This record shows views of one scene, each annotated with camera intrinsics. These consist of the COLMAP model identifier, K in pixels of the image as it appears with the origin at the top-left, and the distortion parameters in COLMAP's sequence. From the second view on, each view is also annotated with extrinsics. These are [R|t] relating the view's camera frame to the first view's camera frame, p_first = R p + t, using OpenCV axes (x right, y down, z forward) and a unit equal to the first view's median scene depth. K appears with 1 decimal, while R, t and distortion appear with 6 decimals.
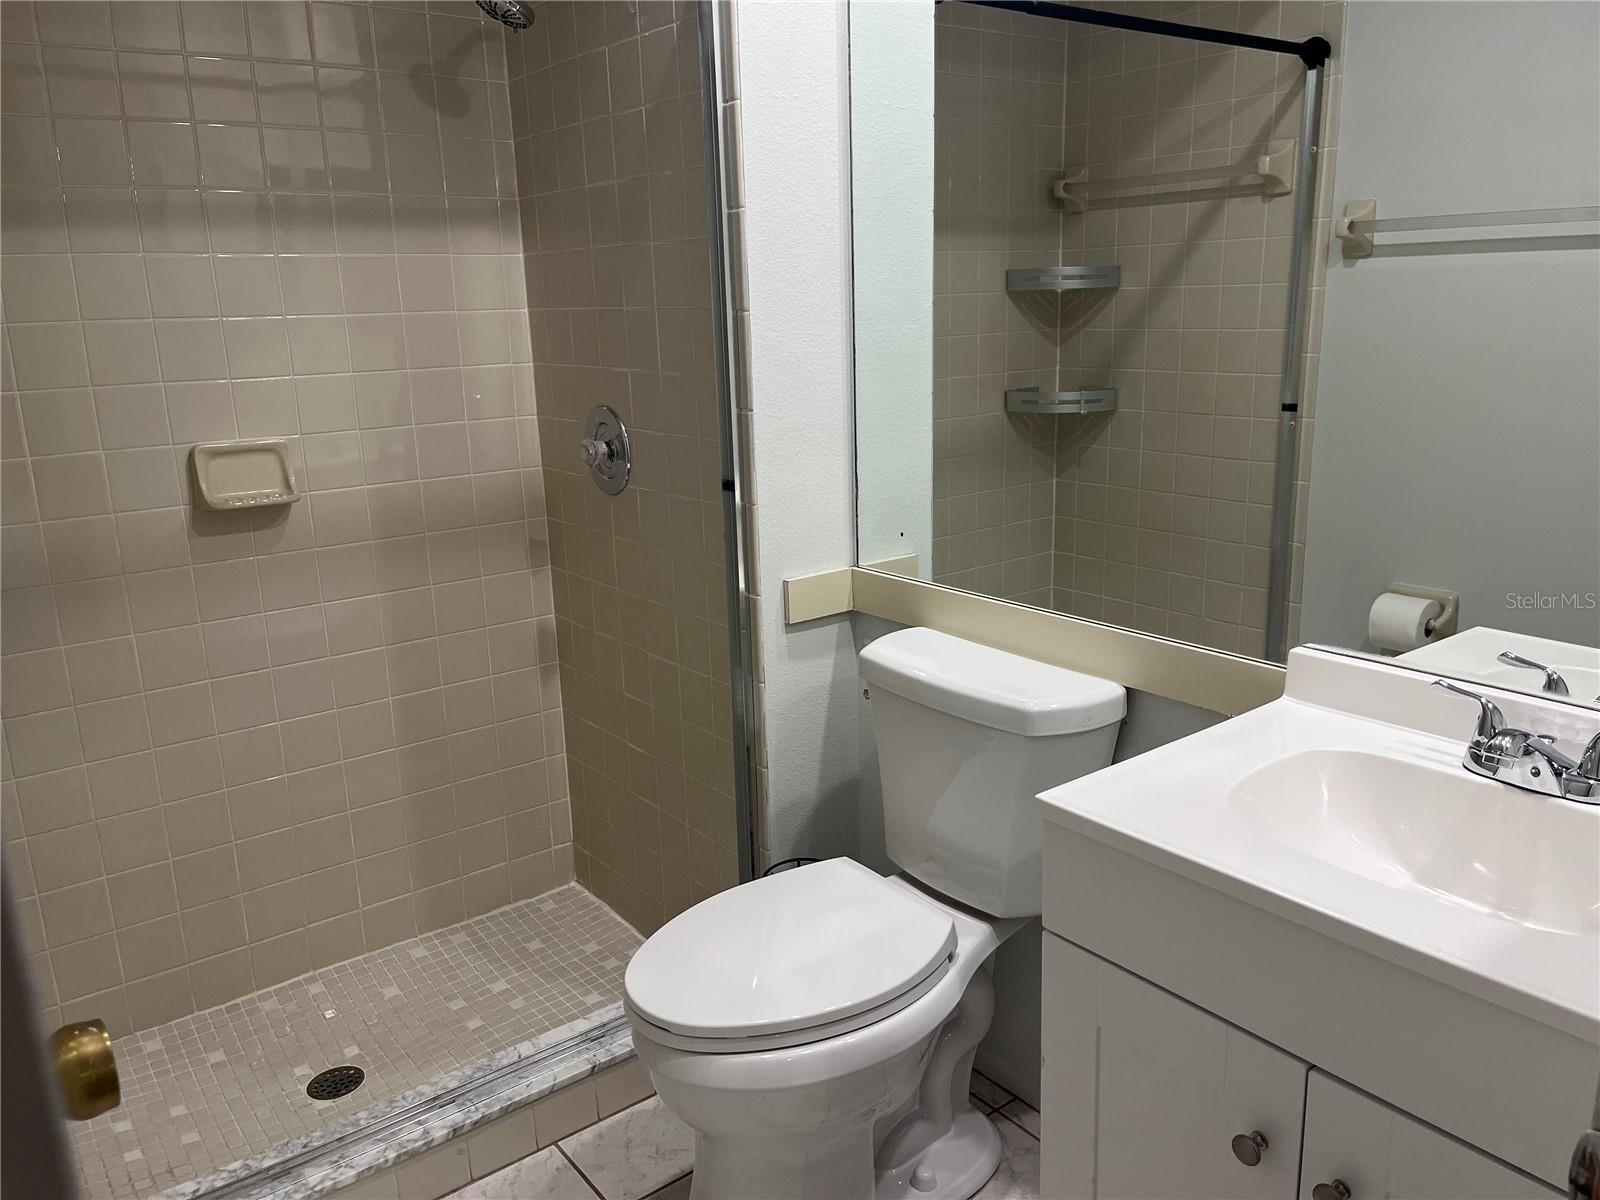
lens RADIAL K [[1203.0, 0, 798.5], [0, 1203.0, 600.6], [0, 0, 1]] dist [0.069384, -0.092304]
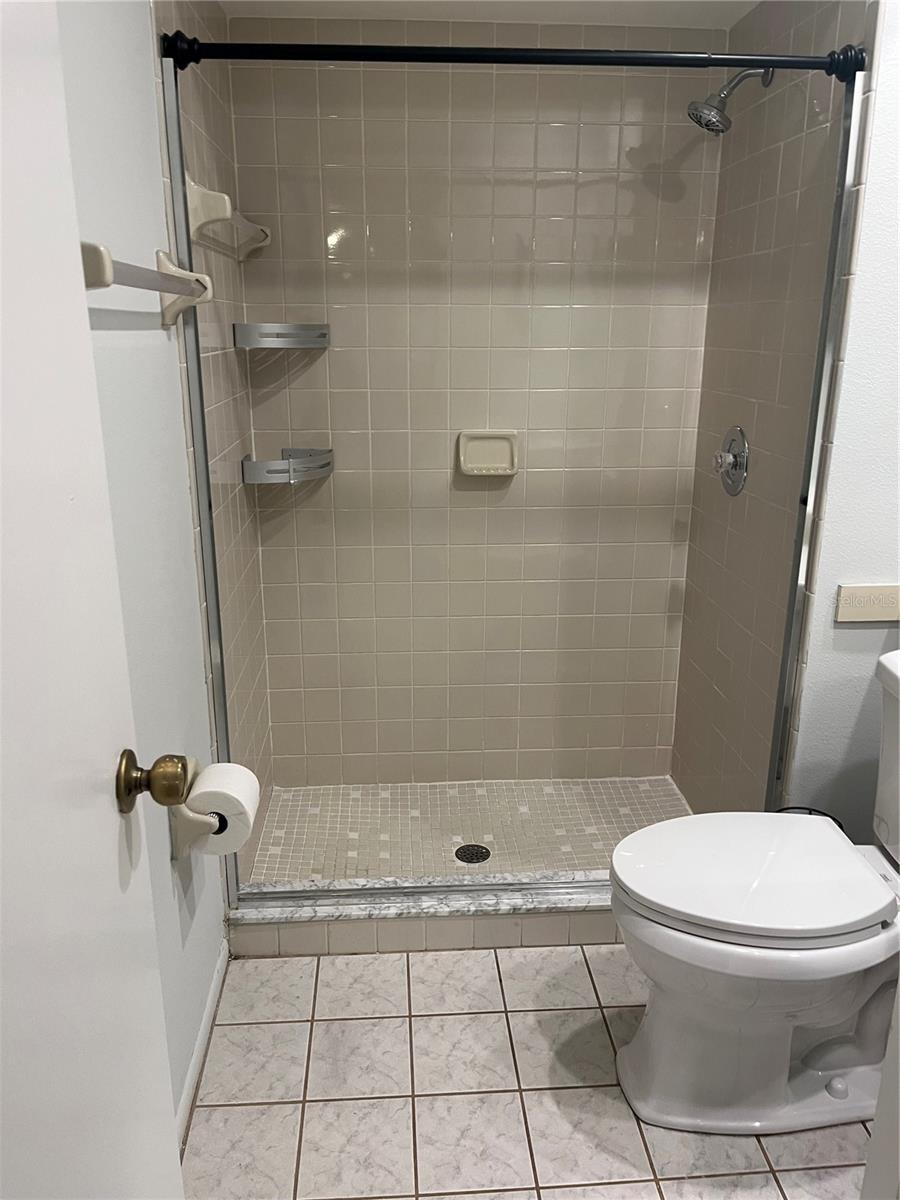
lens RADIAL K [[902.2, 0, 450.0], [0, 902.2, 603.2], [0, 0, 1]] dist [0.069384, -0.092304]
pose [[0.831869, 0.190640, -0.521201, 0.144854], [-0.160823, 0.981659, 0.102378, -0.030188], [0.531160, -0.001344, 0.847271, 0.015498]]
